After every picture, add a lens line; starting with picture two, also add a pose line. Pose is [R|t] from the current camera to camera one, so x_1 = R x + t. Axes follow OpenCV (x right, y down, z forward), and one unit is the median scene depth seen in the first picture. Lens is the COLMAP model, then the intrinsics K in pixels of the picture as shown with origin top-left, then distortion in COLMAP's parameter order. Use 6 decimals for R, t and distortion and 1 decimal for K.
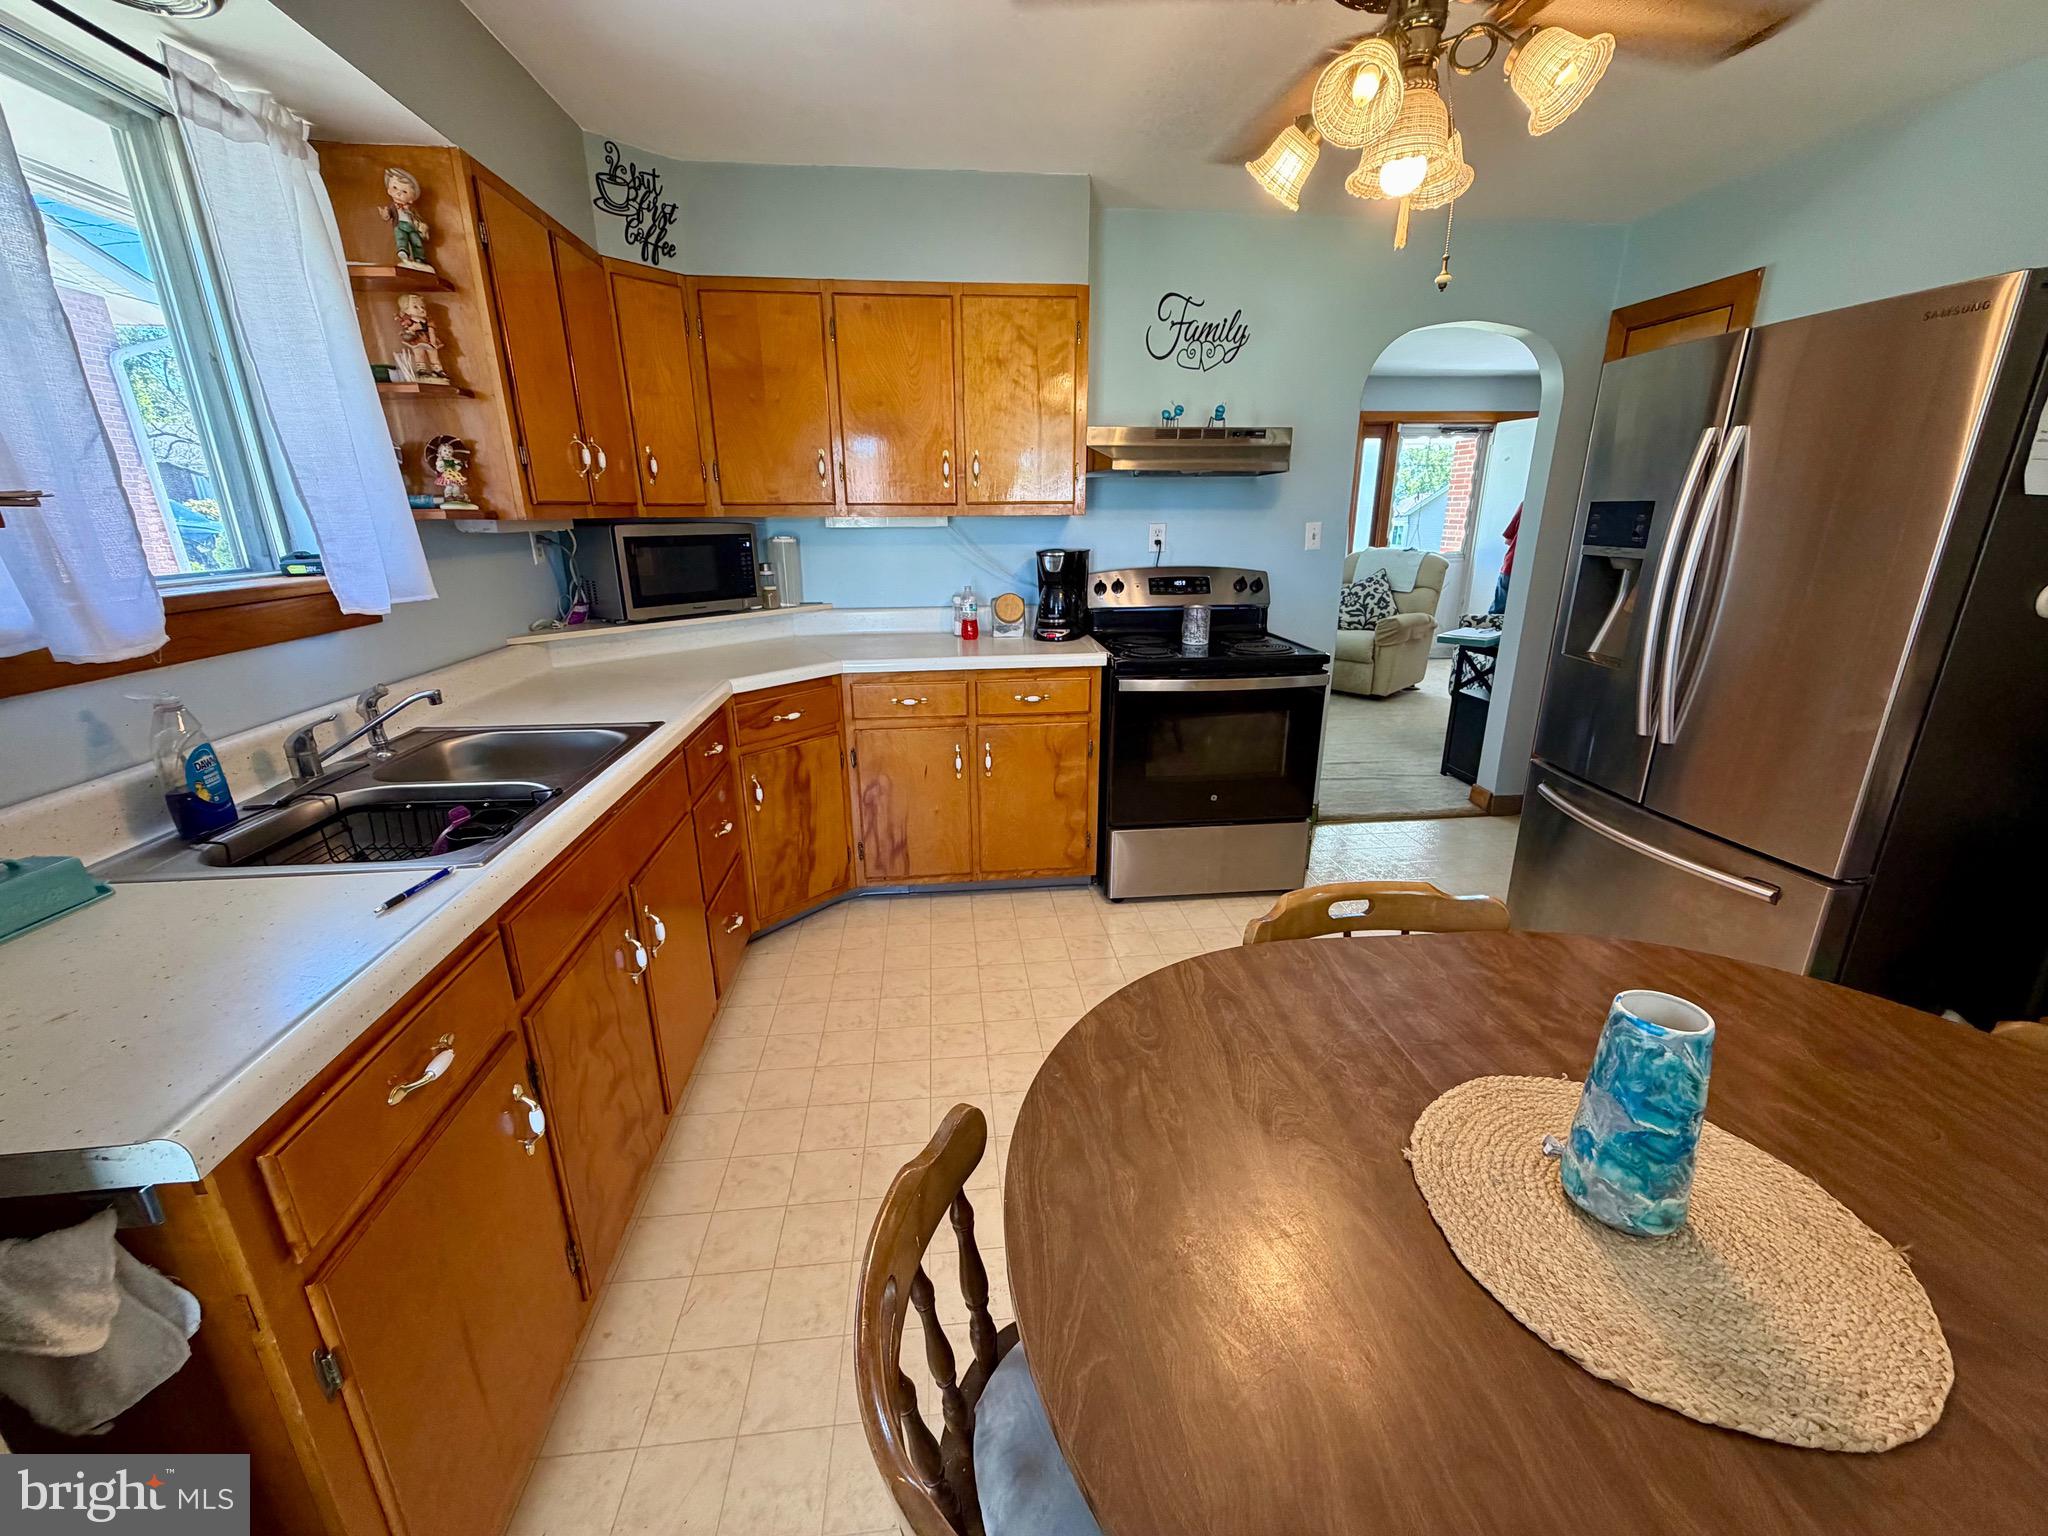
lens RADIAL K [[822.6, 0, 1023.8], [0, 822.6, 767.7], [0, 0, 1]] dist [-0.001358, 0.000421]
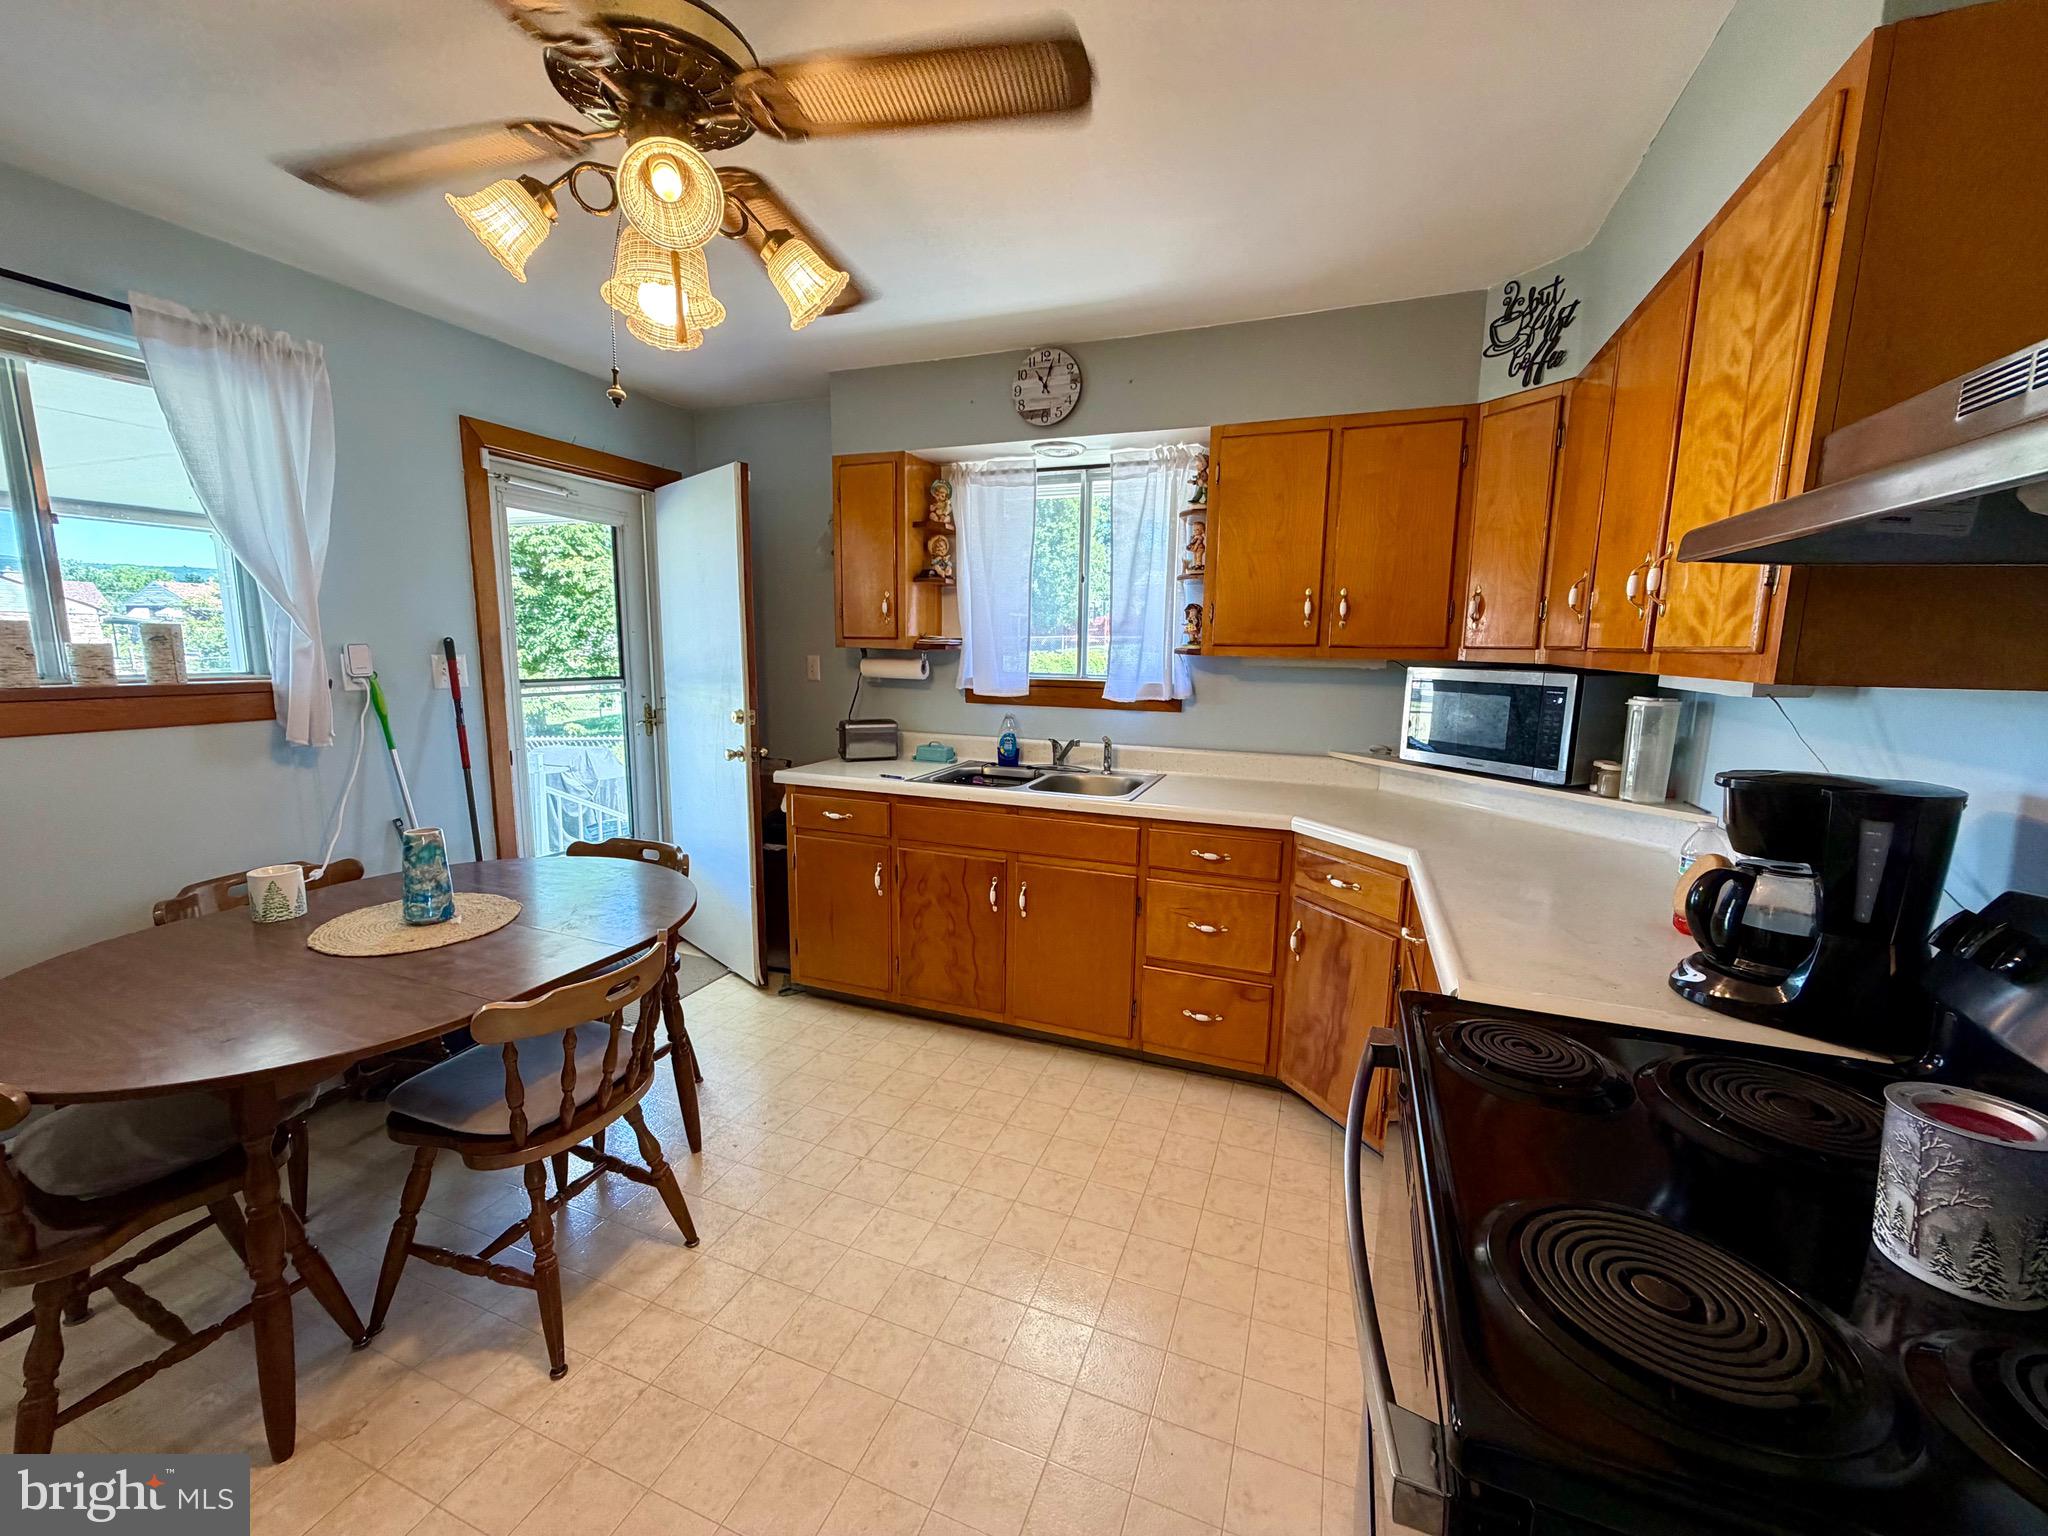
lens RADIAL K [[822.6, 0, 1021.7], [0, 822.6, 770.9], [0, 0, 1]] dist [-0.001358, 0.000421]
pose [[-0.461760, 0.139892, -0.875904, 0.655152], [-0.273388, 0.916966, 0.290574, -0.354726], [0.843823, 0.373637, -0.385173, 1.072768]]
